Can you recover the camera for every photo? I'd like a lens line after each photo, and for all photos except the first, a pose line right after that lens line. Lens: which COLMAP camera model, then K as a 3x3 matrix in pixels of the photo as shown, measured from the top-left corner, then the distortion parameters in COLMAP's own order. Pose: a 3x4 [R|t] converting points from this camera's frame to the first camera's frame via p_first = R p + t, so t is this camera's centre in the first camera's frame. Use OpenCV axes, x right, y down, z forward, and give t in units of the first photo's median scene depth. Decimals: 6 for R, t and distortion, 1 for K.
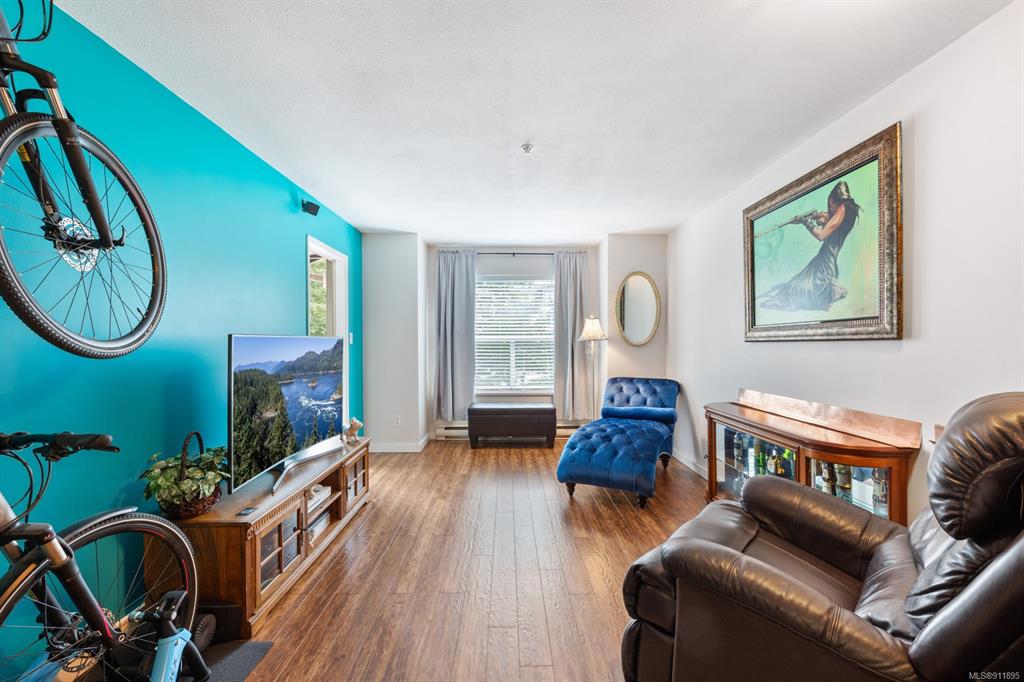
lens RADIAL K [[418.8, 0, 514.1], [0, 418.8, 345.2], [0, 0, 1]] dist [0.000519, 0.000113]
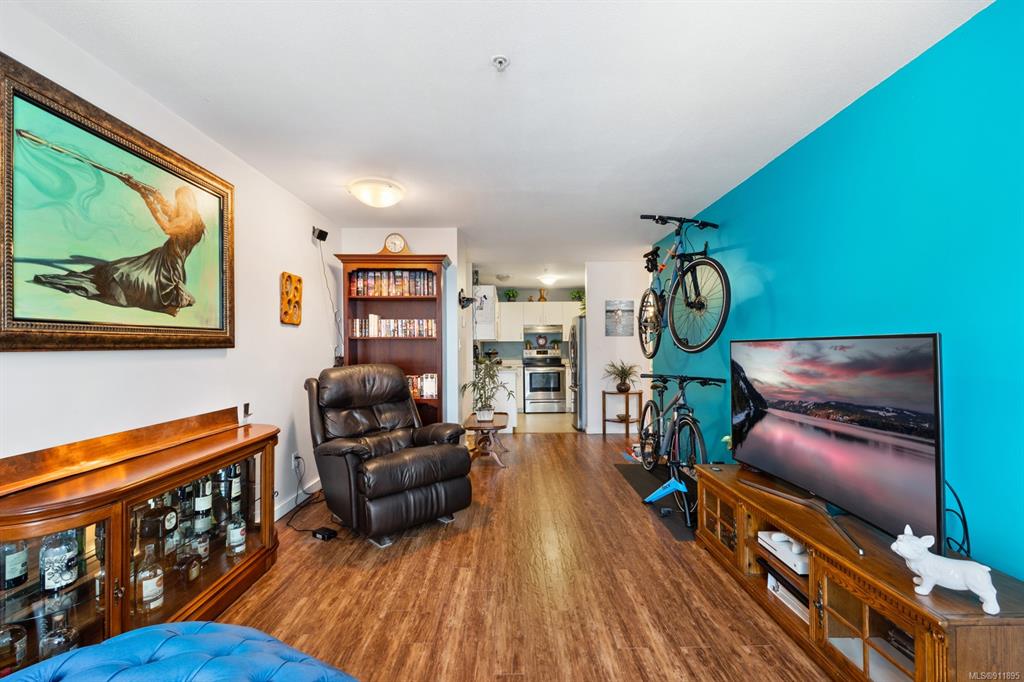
lens RADIAL K [[423.0, 0, 513.7], [0, 423.0, 347.4], [0, 0, 1]] dist [-0.001324, -0.000137]
pose [[-0.999881, 0.006731, 0.013878, 0.003981], [0.006839, 0.999947, 0.007700, -0.011465], [-0.013826, 0.007794, -0.999874, 1.377029]]
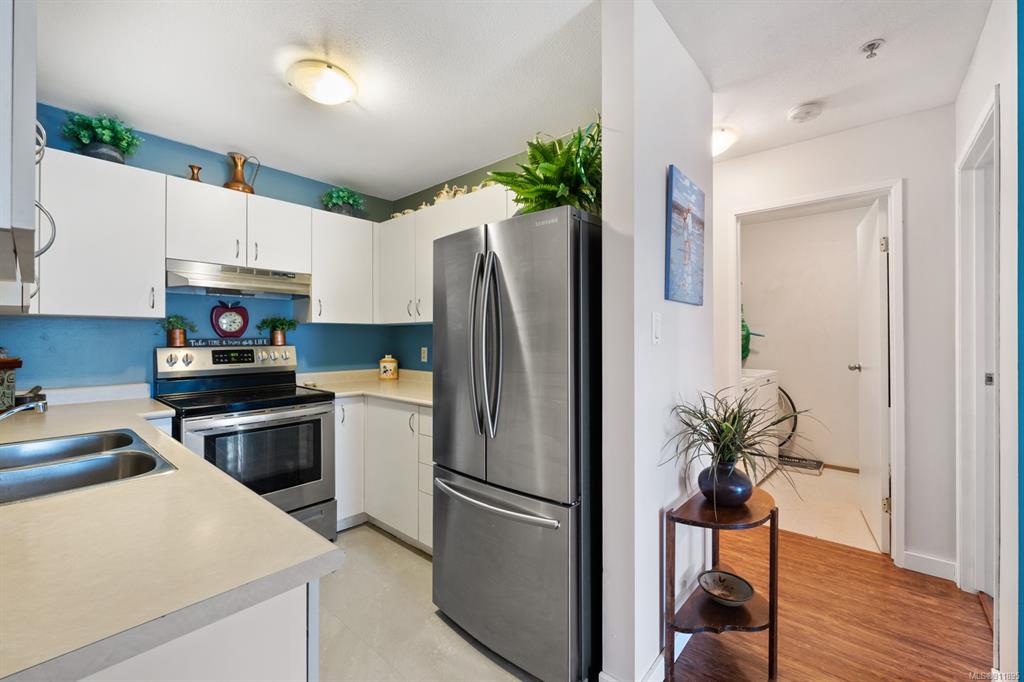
lens RADIAL K [[419.5, 0, 513.0], [0, 419.5, 338.1], [0, 0, 1]] dist [-0.003070, -0.000349]
pose [[-0.669613, 0.001139, -0.742709, 0.108753], [-0.000894, 0.999997, 0.002339, 0.003390], [0.742710, 0.002230, -0.669610, -0.273911]]
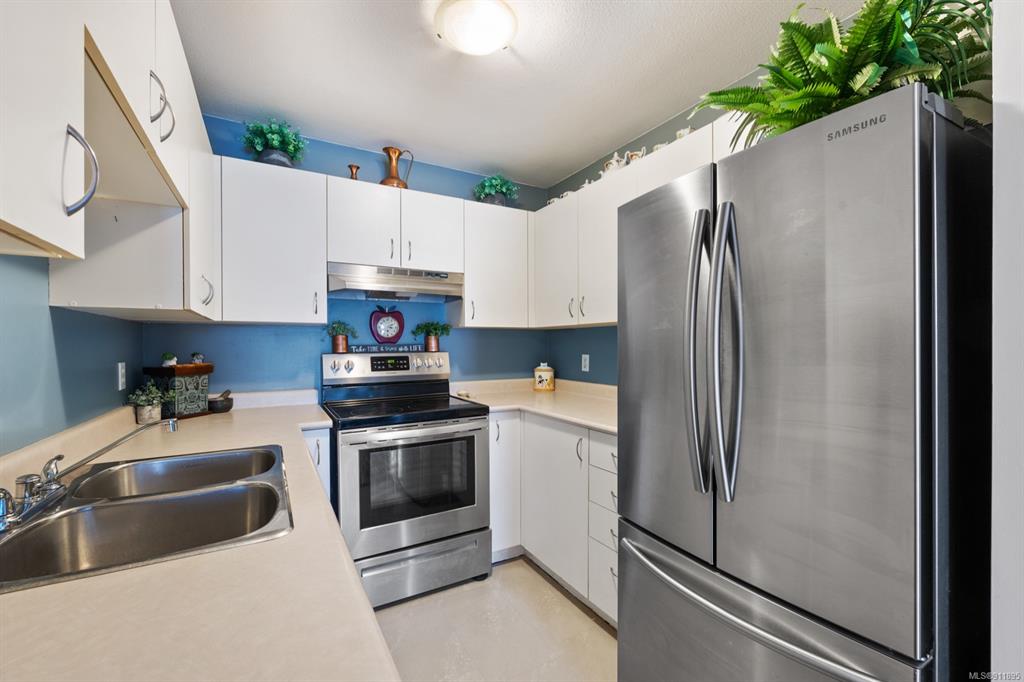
lens RADIAL K [[423.0, 0, 513.7], [0, 423.0, 347.4], [0, 0, 1]] dist [-0.001324, -0.000137]
pose [[-0.875548, 0.007435, -0.483075, 0.044681], [0.003587, 0.999954, 0.008889, 0.005628], [0.483119, 0.006050, -0.875534, -0.429214]]
